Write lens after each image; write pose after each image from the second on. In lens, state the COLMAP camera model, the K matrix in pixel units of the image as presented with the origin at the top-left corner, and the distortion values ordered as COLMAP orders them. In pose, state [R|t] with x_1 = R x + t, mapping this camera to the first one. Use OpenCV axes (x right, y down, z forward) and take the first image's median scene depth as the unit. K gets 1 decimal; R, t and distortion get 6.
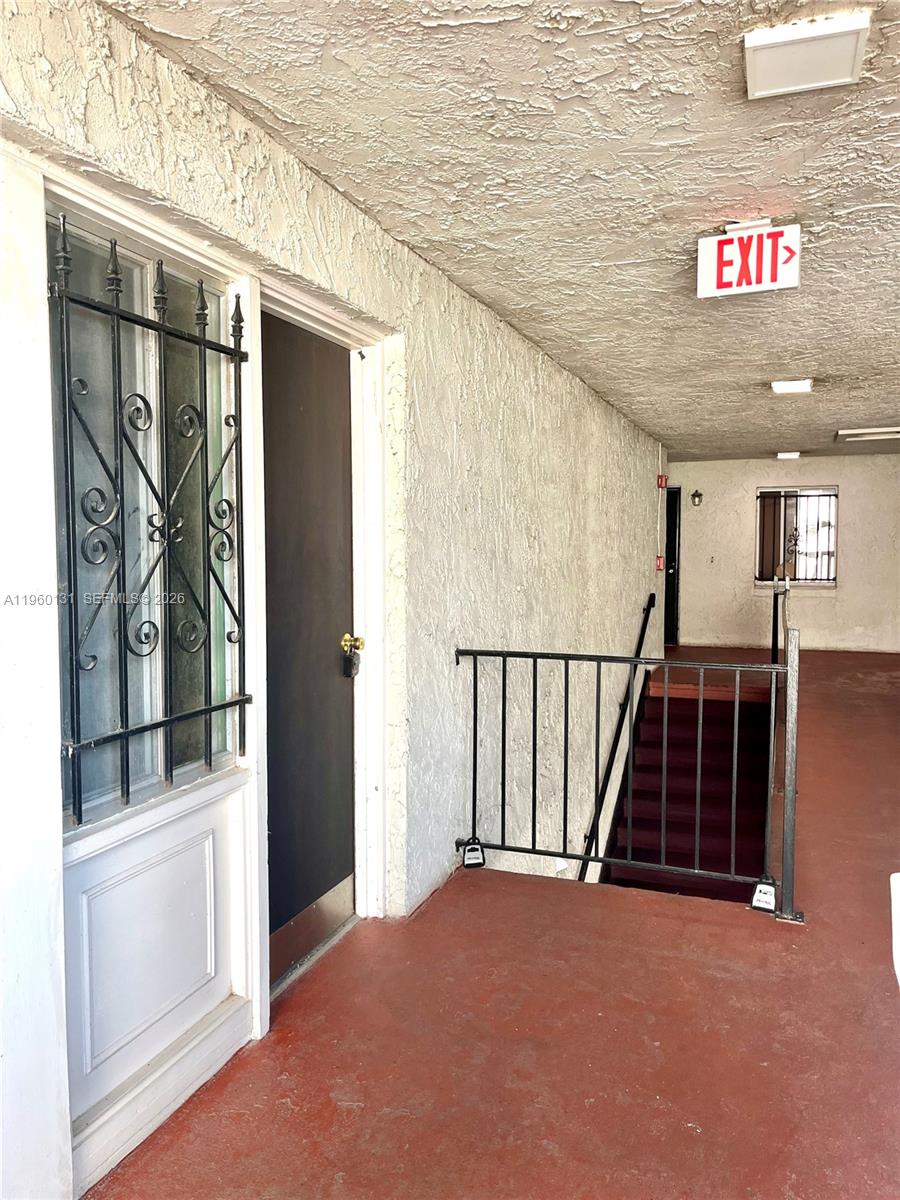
lens RADIAL K [[912.6, 0, 443.1], [0, 912.6, 593.2], [0, 0, 1]] dist [0.055620, -0.071061]
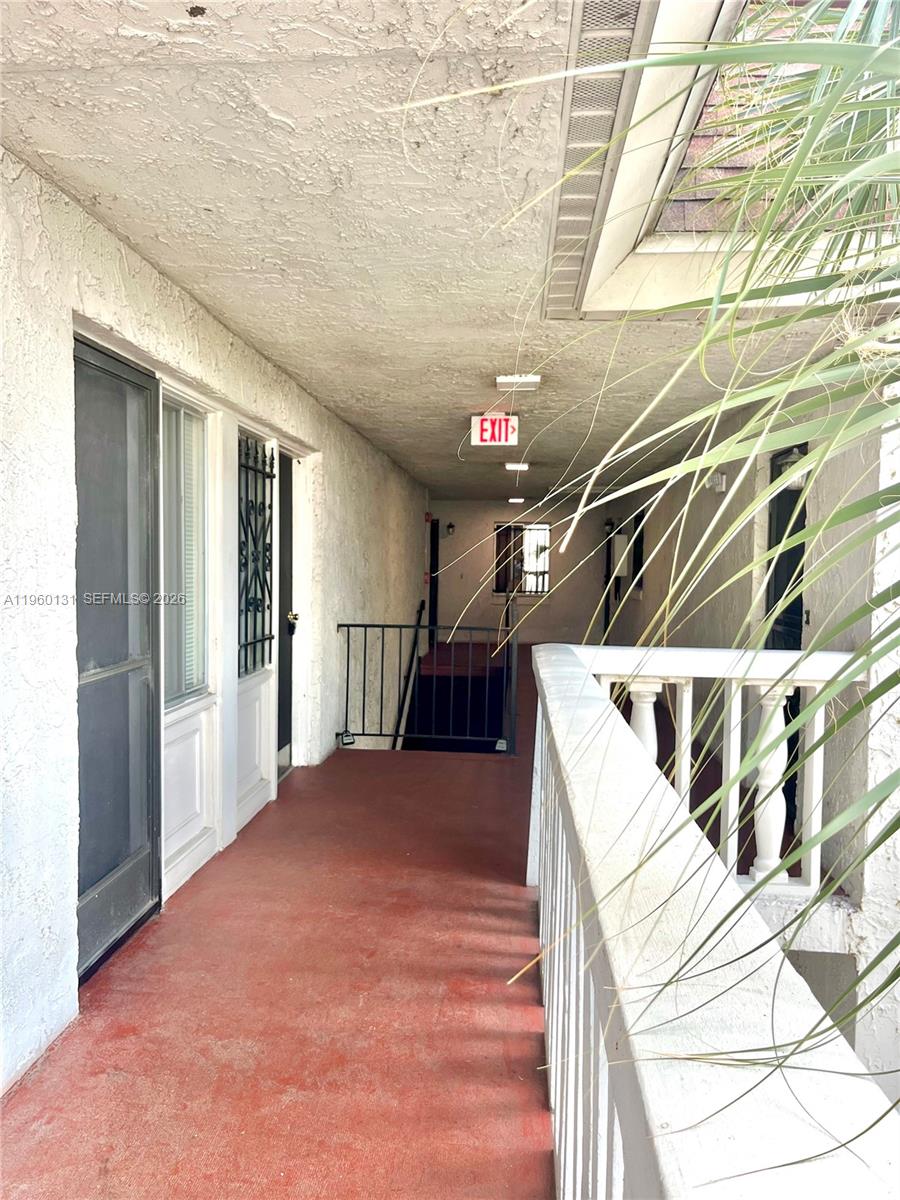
lens RADIAL K [[912.6, 0, 450.0], [0, 912.6, 603.1], [0, 0, 1]] dist [0.055620, -0.071061]
pose [[0.959758, 0.003361, 0.280809, -0.314700], [-0.001540, 0.999976, -0.006708, 0.038874], [-0.280825, 0.006006, 0.959740, -0.869822]]
